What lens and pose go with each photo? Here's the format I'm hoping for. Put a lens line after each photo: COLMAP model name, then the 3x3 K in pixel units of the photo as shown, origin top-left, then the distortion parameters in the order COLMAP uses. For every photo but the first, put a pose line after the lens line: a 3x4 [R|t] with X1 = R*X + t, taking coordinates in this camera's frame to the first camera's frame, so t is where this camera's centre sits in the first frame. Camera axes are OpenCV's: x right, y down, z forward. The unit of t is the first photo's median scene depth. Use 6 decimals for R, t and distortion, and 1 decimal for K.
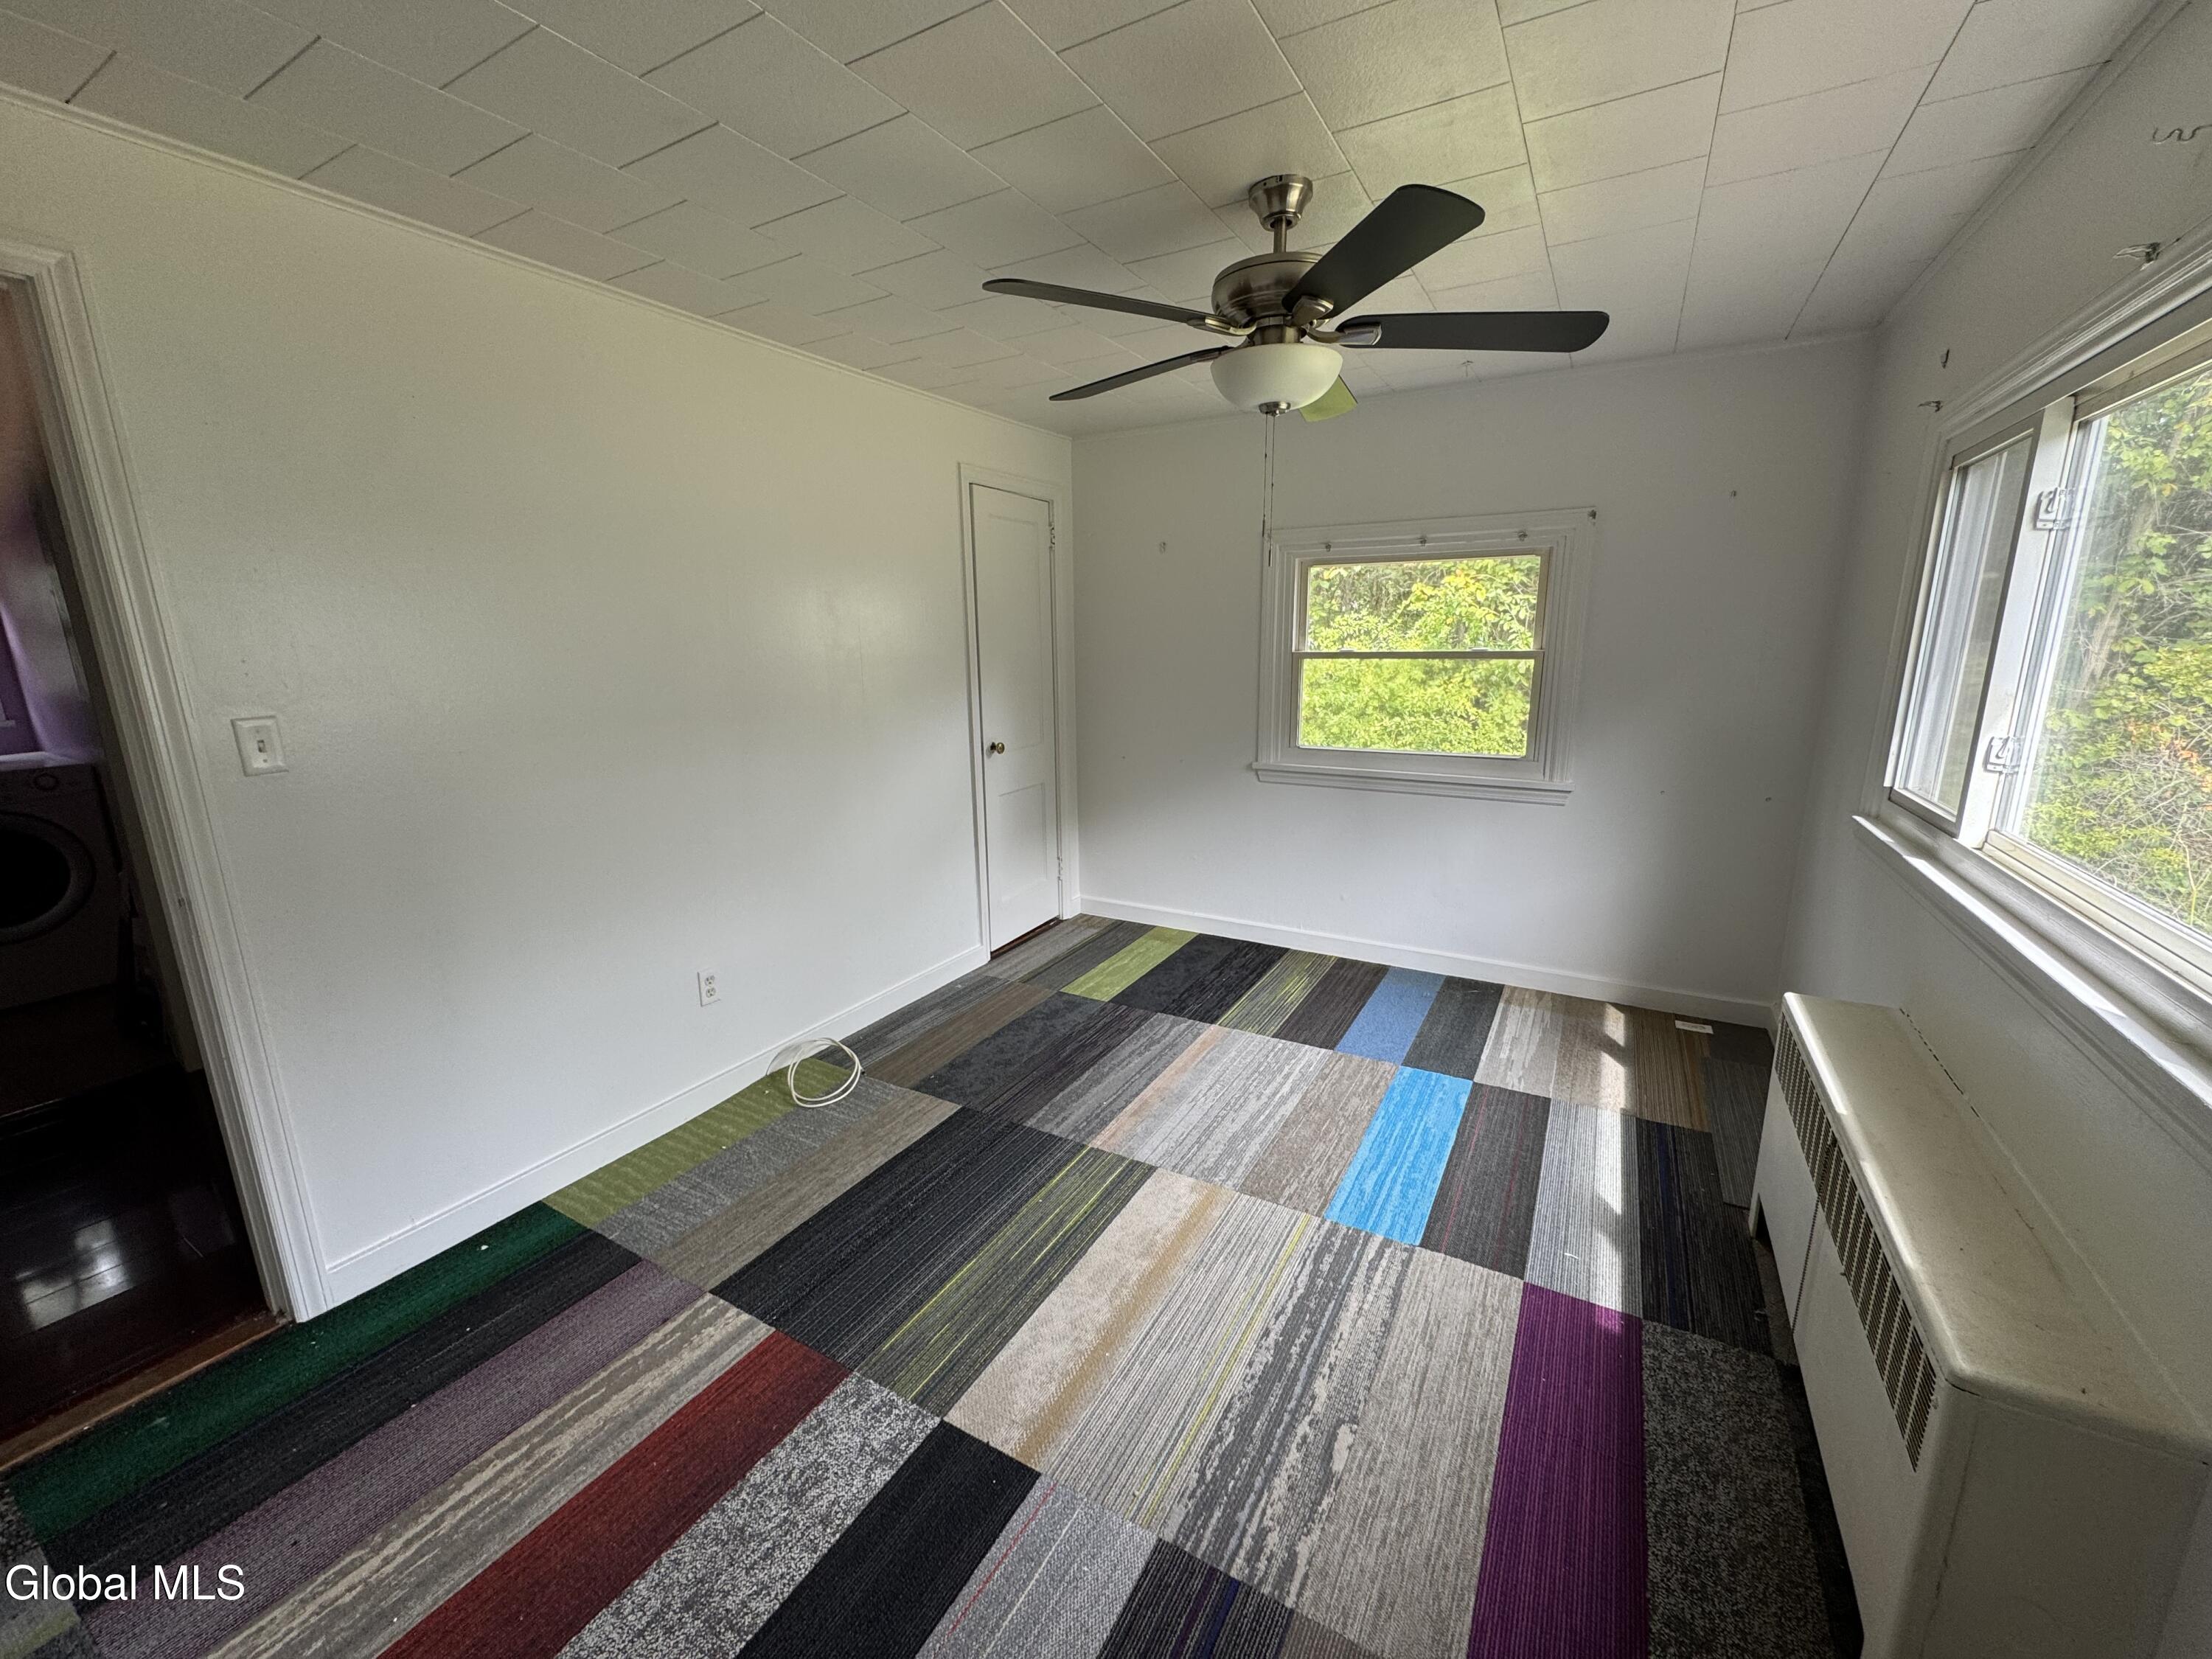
lens RADIAL K [[883.9, 0, 1098.9], [0, 883.9, 827.9], [0, 0, 1]] dist [0.007046, -0.000945]
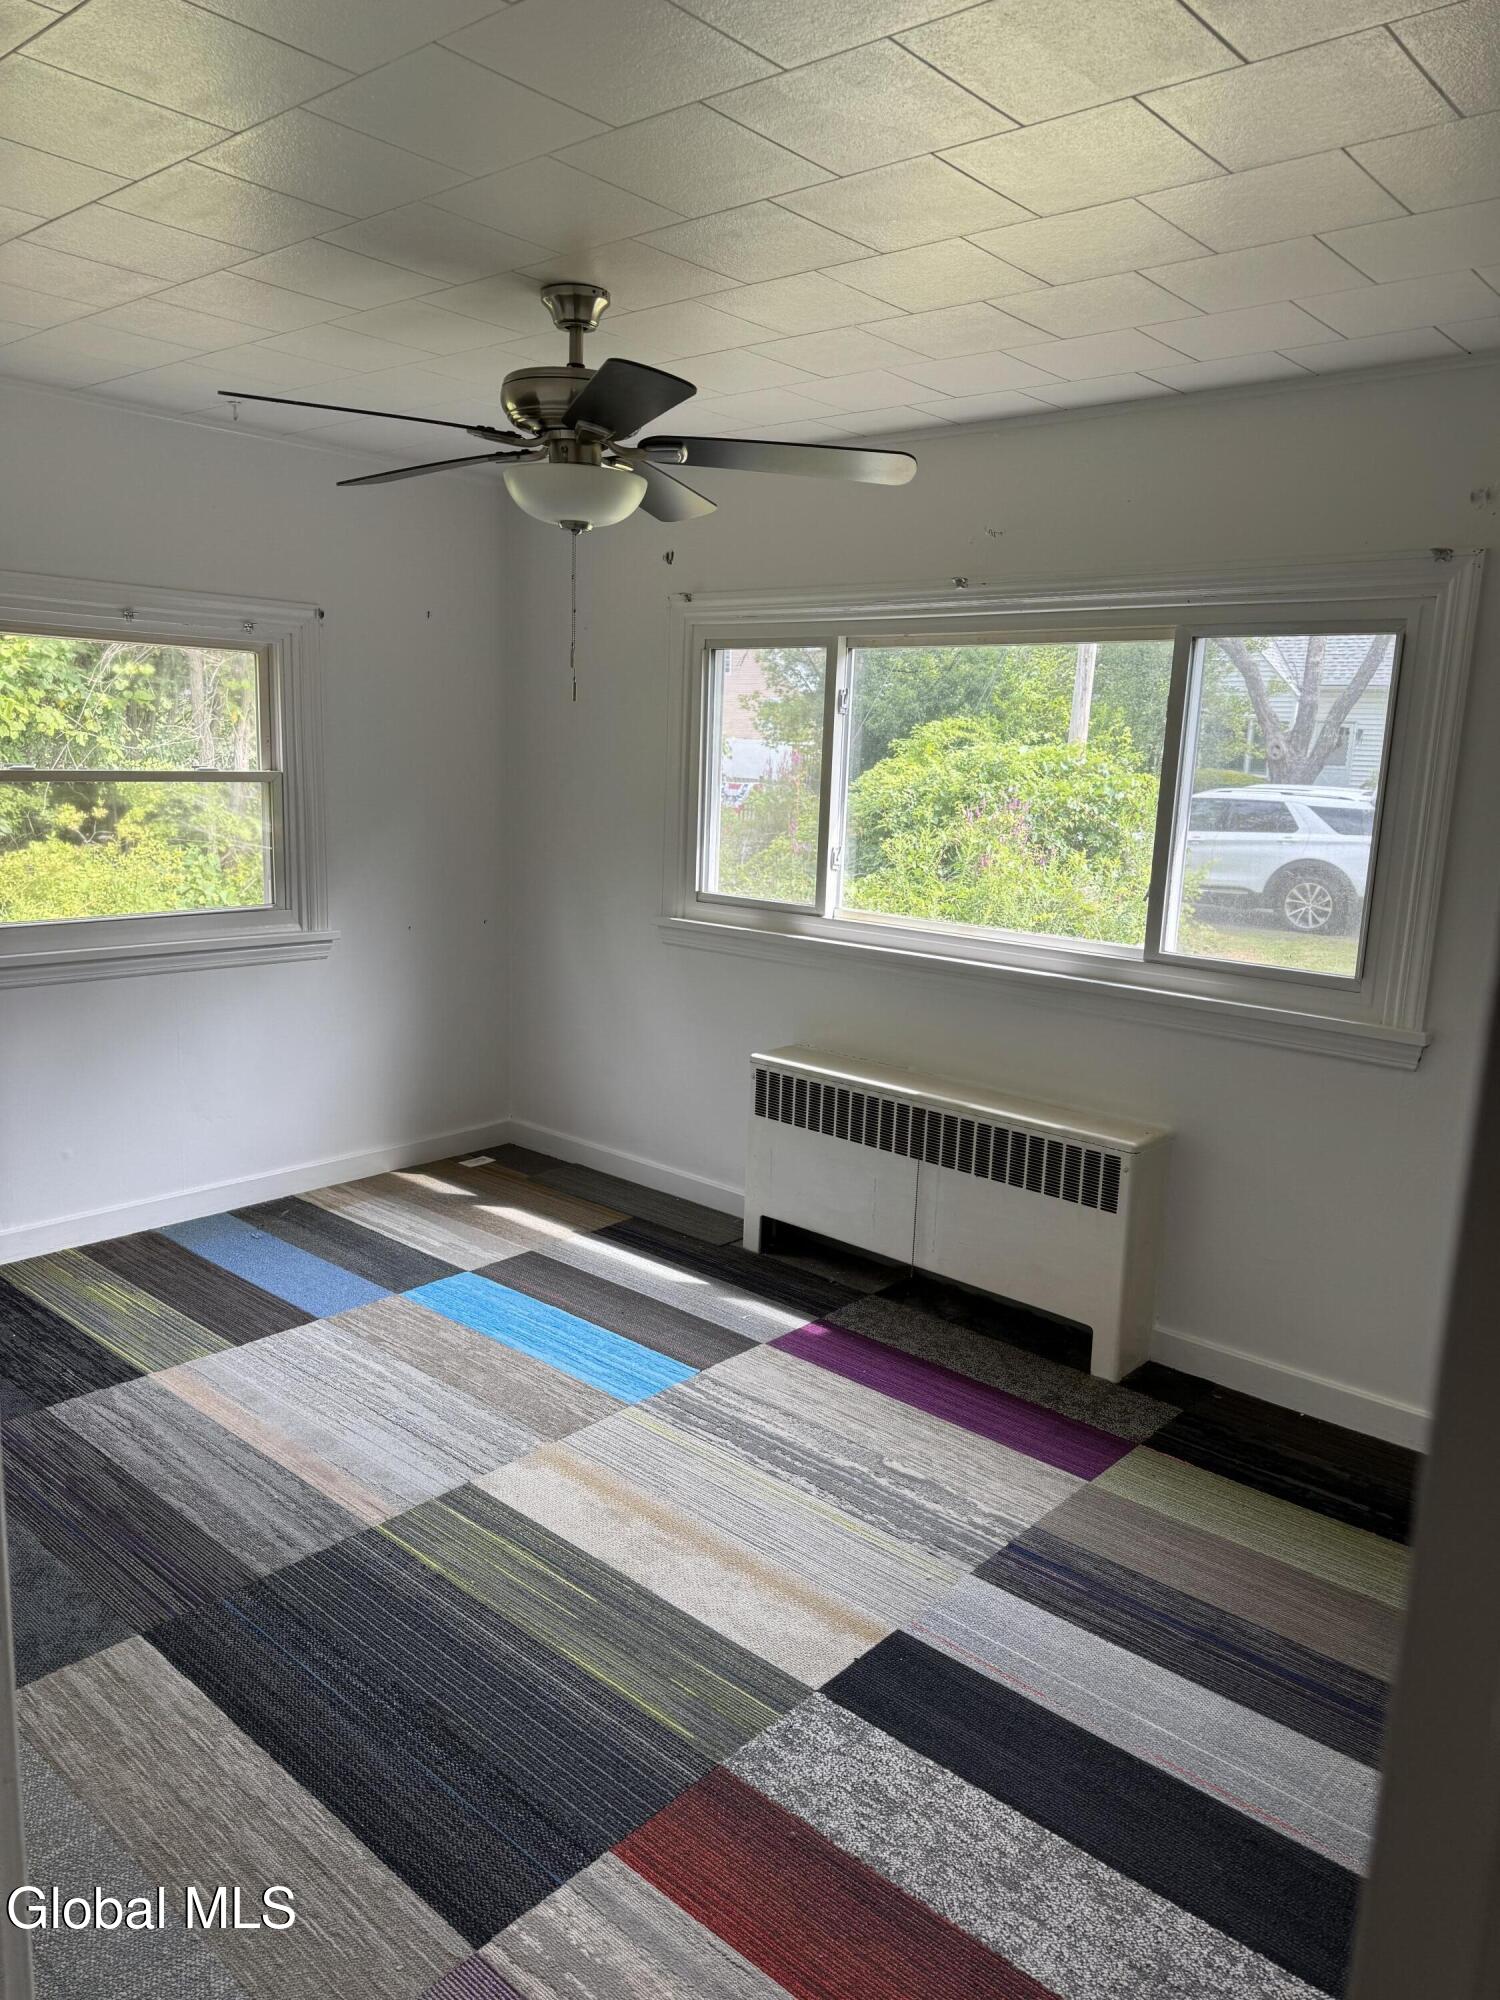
lens RADIAL K [[1401.7, 0, 758.4], [0, 1401.7, 1005.2], [0, 0, 1]] dist [0.042949, -0.046654]
pose [[0.194631, -0.163168, 0.967210, -1.078268], [0.171734, 0.976505, 0.130178, -0.133684], [-0.965726, 0.140766, 0.218079, 0.504473]]
